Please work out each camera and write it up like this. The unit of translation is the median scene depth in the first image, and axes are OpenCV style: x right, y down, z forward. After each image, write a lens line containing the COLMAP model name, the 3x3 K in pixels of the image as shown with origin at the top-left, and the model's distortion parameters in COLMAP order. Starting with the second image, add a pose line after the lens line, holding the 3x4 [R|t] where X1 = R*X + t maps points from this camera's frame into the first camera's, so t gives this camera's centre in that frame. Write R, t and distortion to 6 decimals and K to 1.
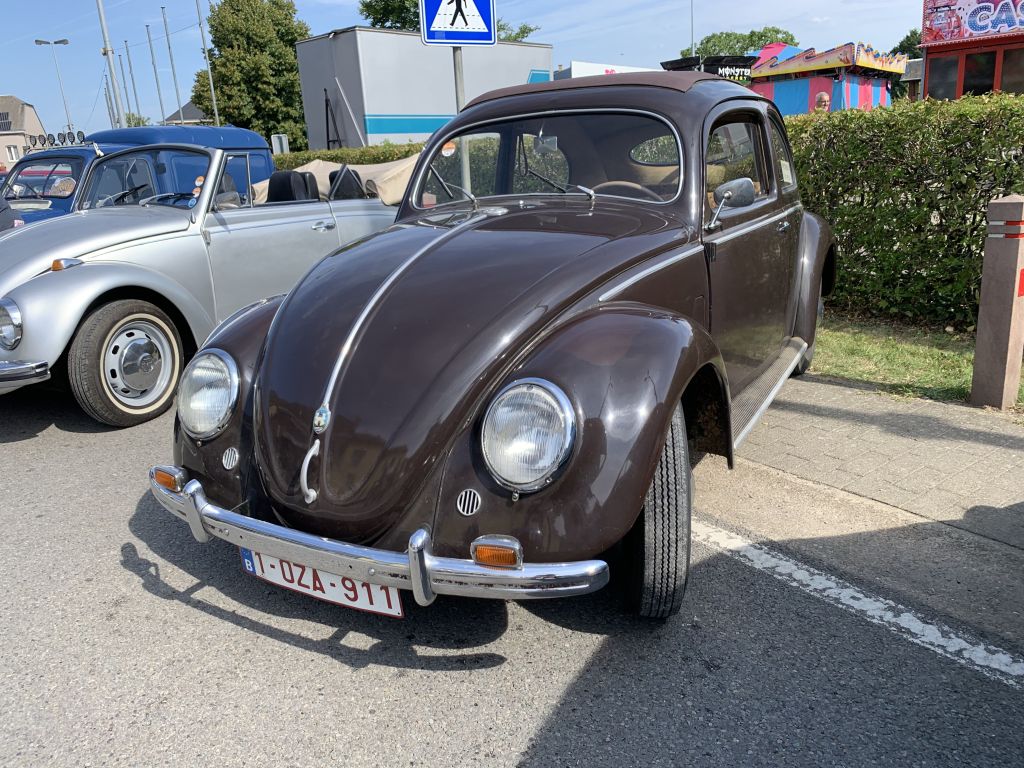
lens RADIAL K [[784.0, 0, 510.5], [0, 784.0, 382.4], [0, 0, 1]] dist [0.006984, -0.001987]
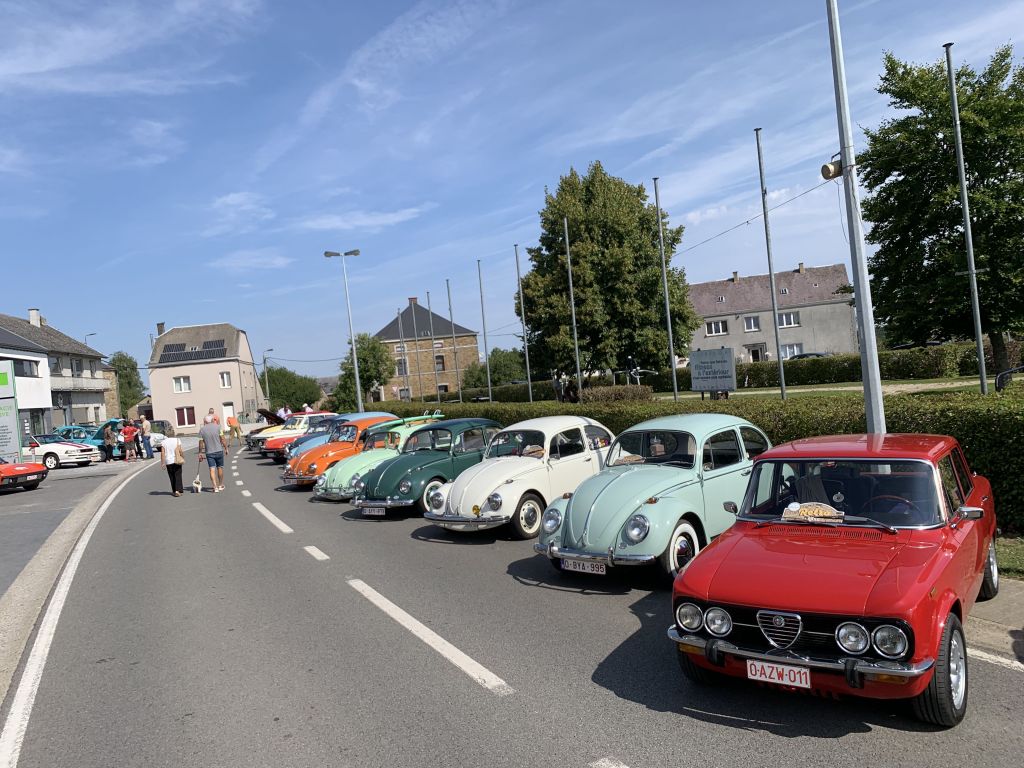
lens RADIAL K [[784.0, 0, 512.3], [0, 784.0, 382.5], [0, 0, 1]] dist [0.006984, -0.001987]
pose [[0.990292, -0.036281, -0.134182, -0.315454], [0.000814, 0.966833, -0.255409, -0.088226], [0.138998, 0.252821, 0.957477, 0.270224]]
